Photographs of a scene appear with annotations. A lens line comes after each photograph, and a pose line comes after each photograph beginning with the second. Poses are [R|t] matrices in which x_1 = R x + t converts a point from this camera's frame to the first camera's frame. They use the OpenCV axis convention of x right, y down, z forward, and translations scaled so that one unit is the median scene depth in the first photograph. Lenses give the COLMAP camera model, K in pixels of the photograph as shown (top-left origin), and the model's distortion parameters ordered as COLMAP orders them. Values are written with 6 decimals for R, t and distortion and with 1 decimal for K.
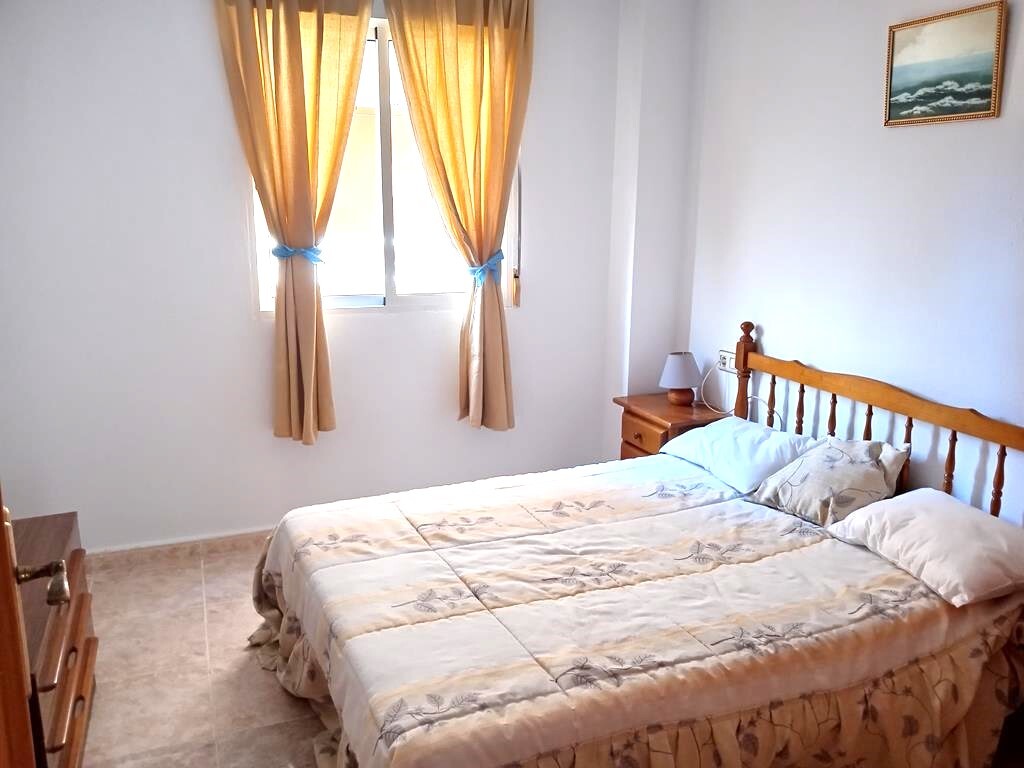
lens RADIAL K [[823.3, 0, 523.3], [0, 823.3, 385.5], [0, 0, 1]] dist [-0.008696, -0.007971]
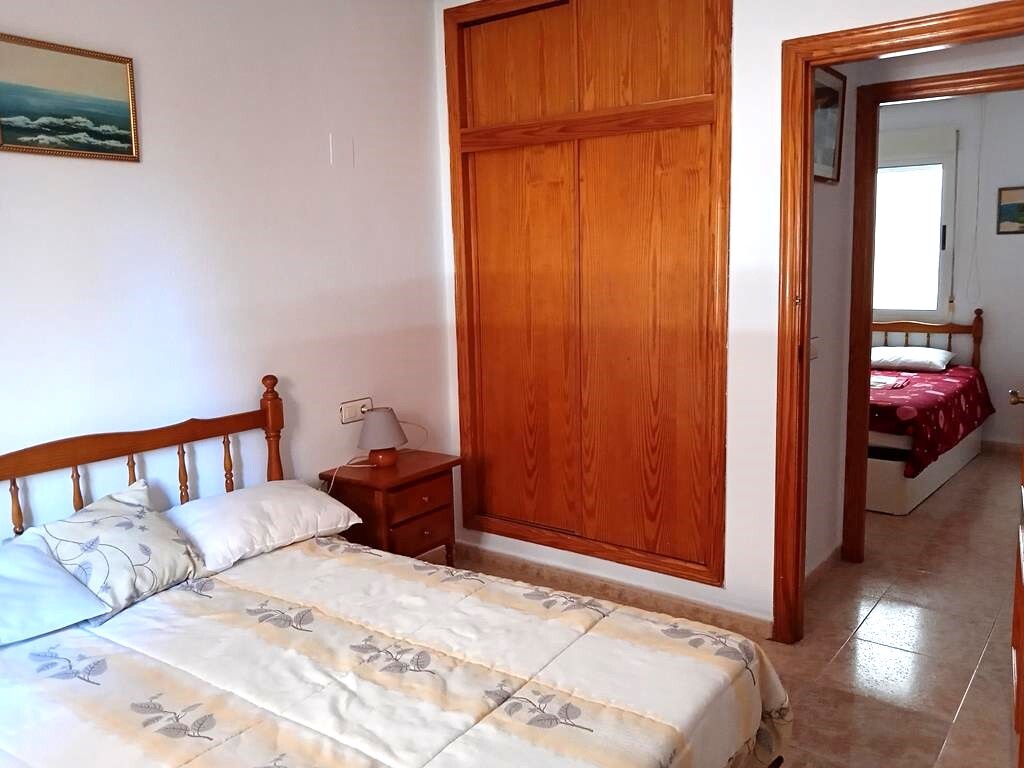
lens RADIAL K [[824.3, 0, 512.0], [0, 824.3, 384.0], [0, 0, 1]] dist [0.042387, -0.095669]
pose [[-0.500696, -0.134719, 0.855076, -0.627863], [0.200096, 0.943049, 0.265746, -0.226719], [-0.842179, 0.304155, -0.445224, 1.092511]]
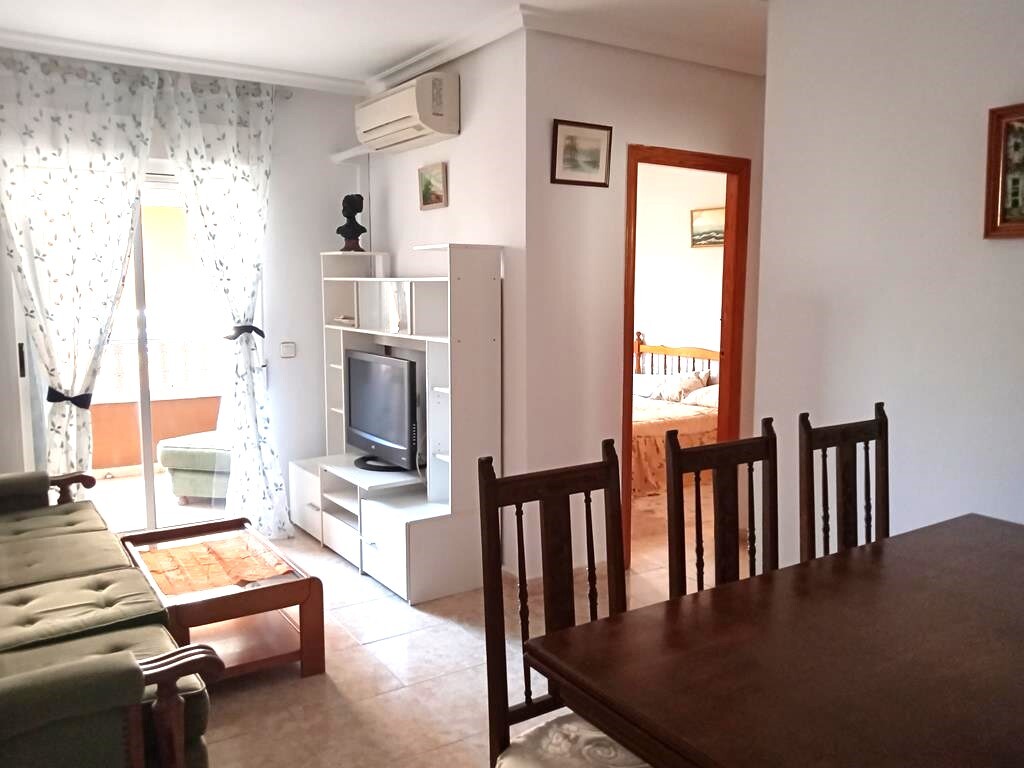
lens RADIAL K [[824.3, 0, 512.0], [0, 824.3, 384.0], [0, 0, 1]] dist [0.042387, -0.095669]
pose [[0.981467, -0.038641, 0.187693, -0.655971], [0.055853, 0.994615, -0.087297, 0.323608], [-0.183309, 0.096163, 0.978341, -1.484960]]
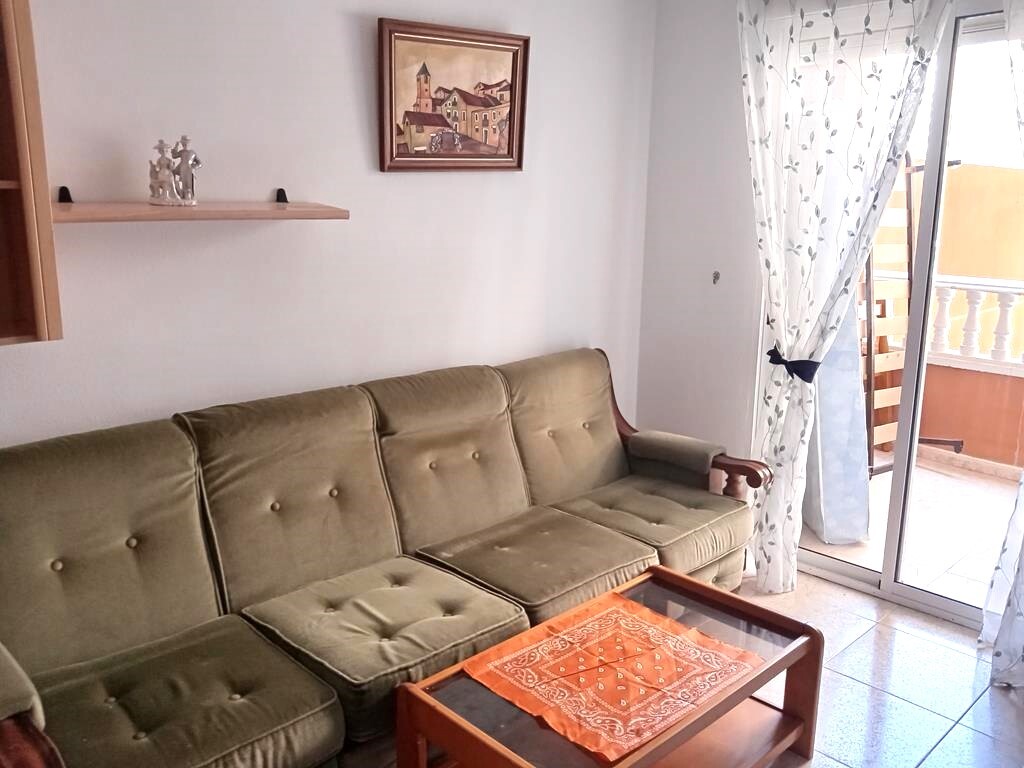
lens RADIAL K [[824.3, 0, 512.0], [0, 824.3, 384.0], [0, 0, 1]] dist [0.042387, -0.095669]
pose [[0.363938, 0.181596, -0.913549, -0.244024], [-0.200242, 0.973130, 0.113668, 0.130226], [0.909644, 0.141563, 0.390523, -0.529188]]
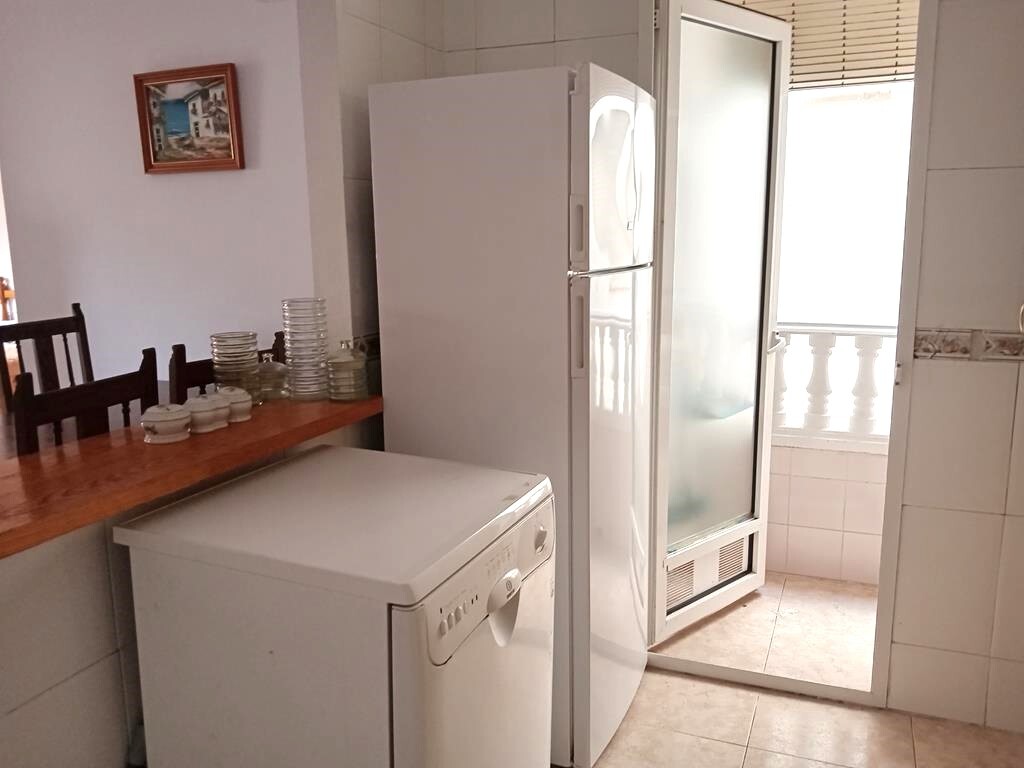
lens RADIAL K [[824.3, 0, 512.0], [0, 824.3, 384.0], [0, 0, 1]] dist [0.042387, -0.095669]
pose [[0.696678, -0.157838, 0.699805, -0.474991], [0.180965, 0.982615, 0.041468, 0.475070], [-0.694184, 0.097750, 0.713129, -1.949791]]
